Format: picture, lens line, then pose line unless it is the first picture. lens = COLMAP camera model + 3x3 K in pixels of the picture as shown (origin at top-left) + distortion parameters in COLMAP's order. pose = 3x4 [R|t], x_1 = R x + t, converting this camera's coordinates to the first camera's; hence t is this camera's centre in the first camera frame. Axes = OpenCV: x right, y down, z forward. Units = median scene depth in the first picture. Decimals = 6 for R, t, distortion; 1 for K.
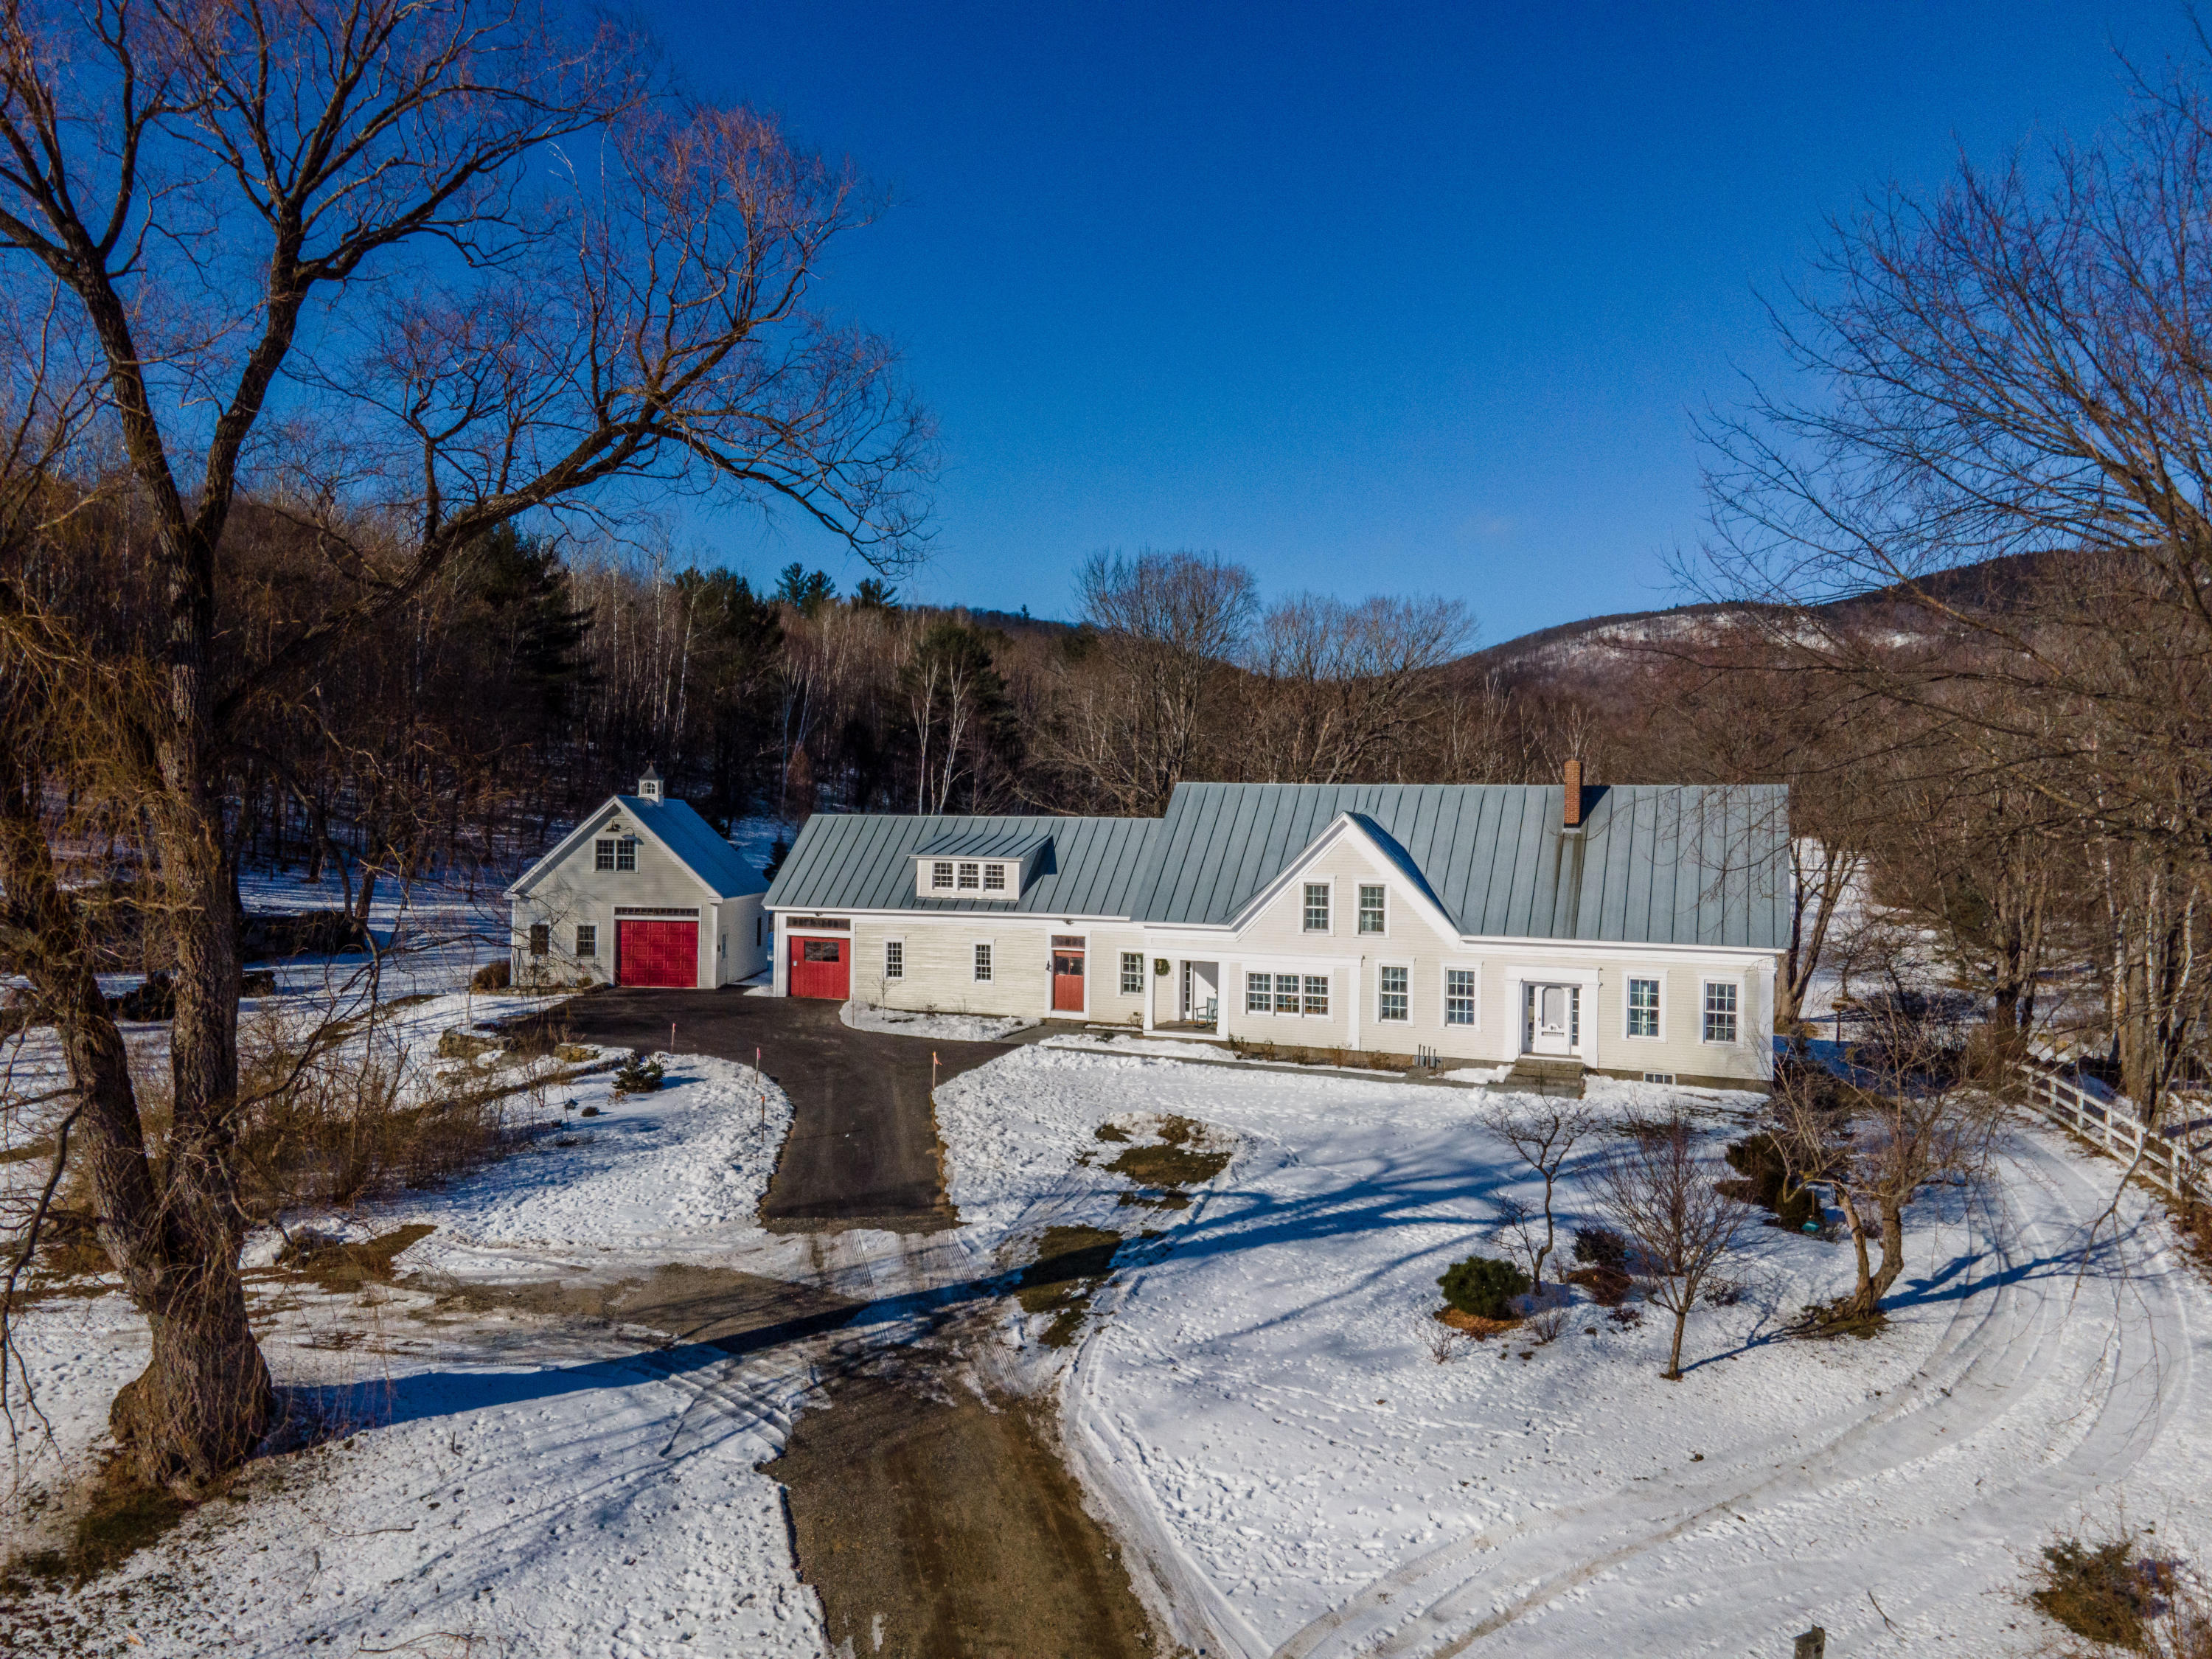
lens RADIAL K [[1601.2, 0, 1107.3], [0, 1601.2, 820.8], [0, 0, 1]] dist [0.034948, 0.018804]
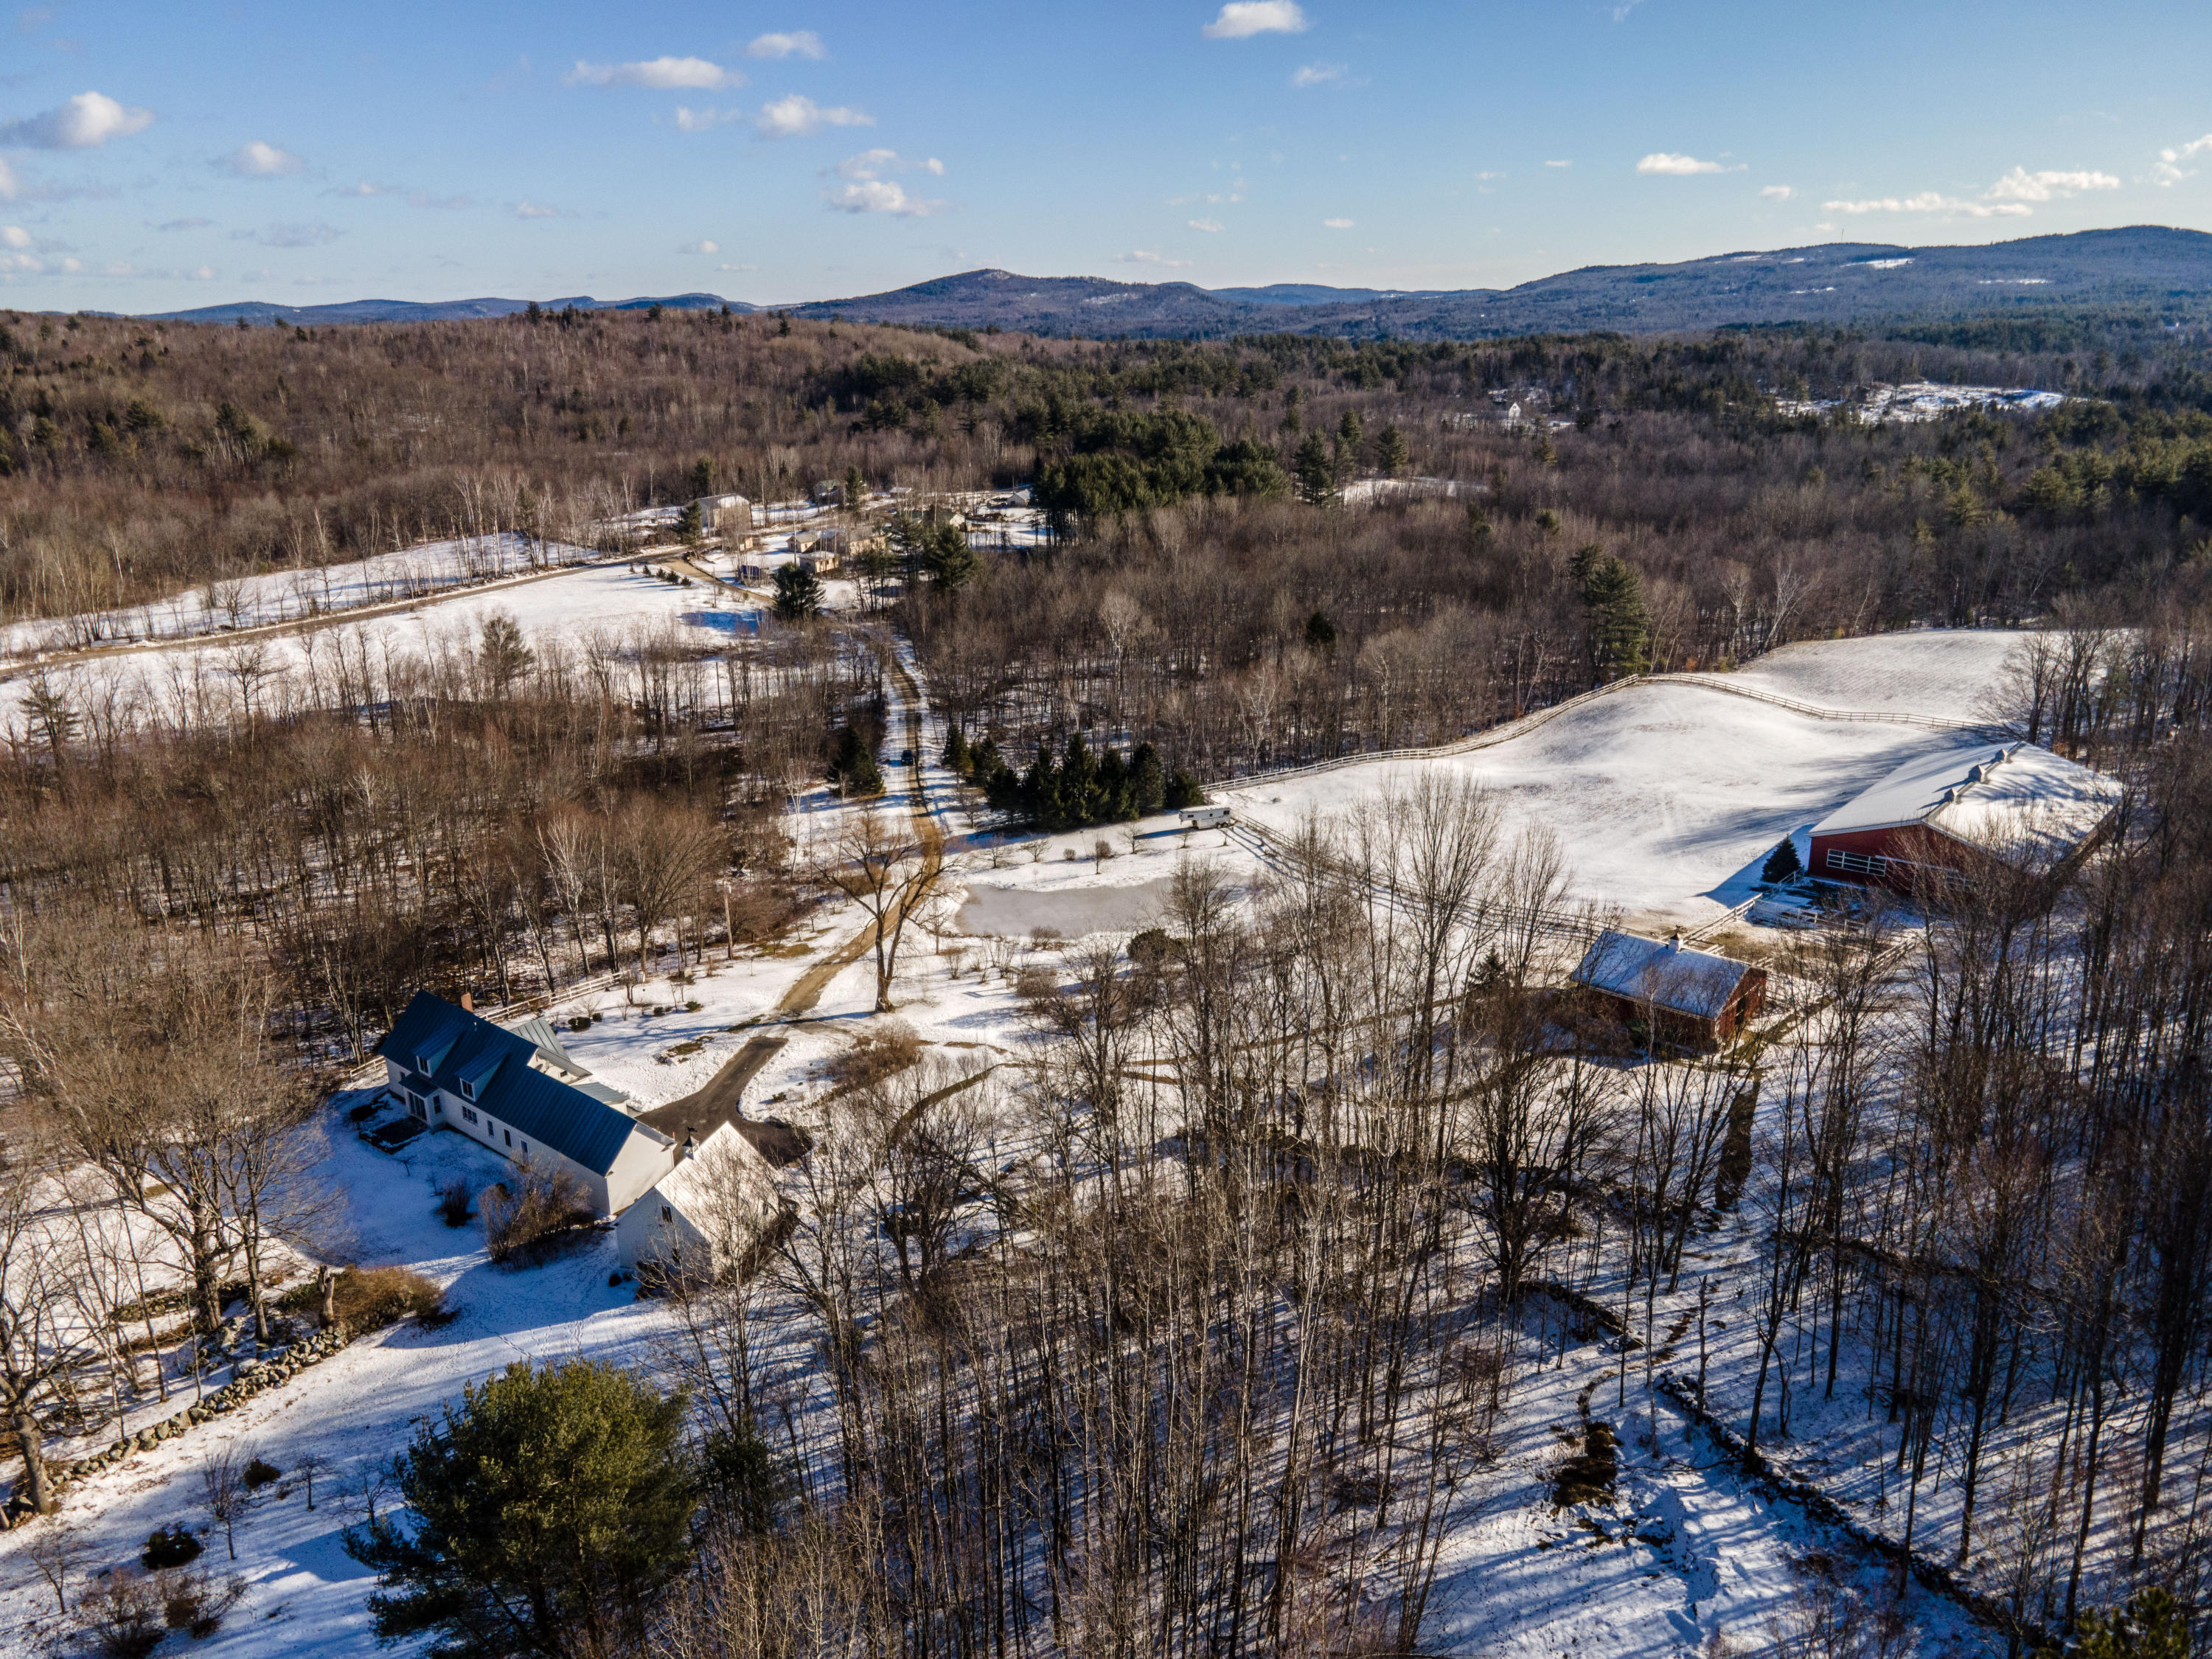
lens RADIAL K [[1601.2, 0, 1101.2], [0, 1601.2, 825.9], [0, 0, 1]] dist [0.034948, 0.018804]
pose [[-0.948116, -0.096339, 0.302977, -1.433126], [0.002888, 0.950333, 0.311222, -1.070169], [-0.317912, 0.295950, -0.900747, 2.769388]]
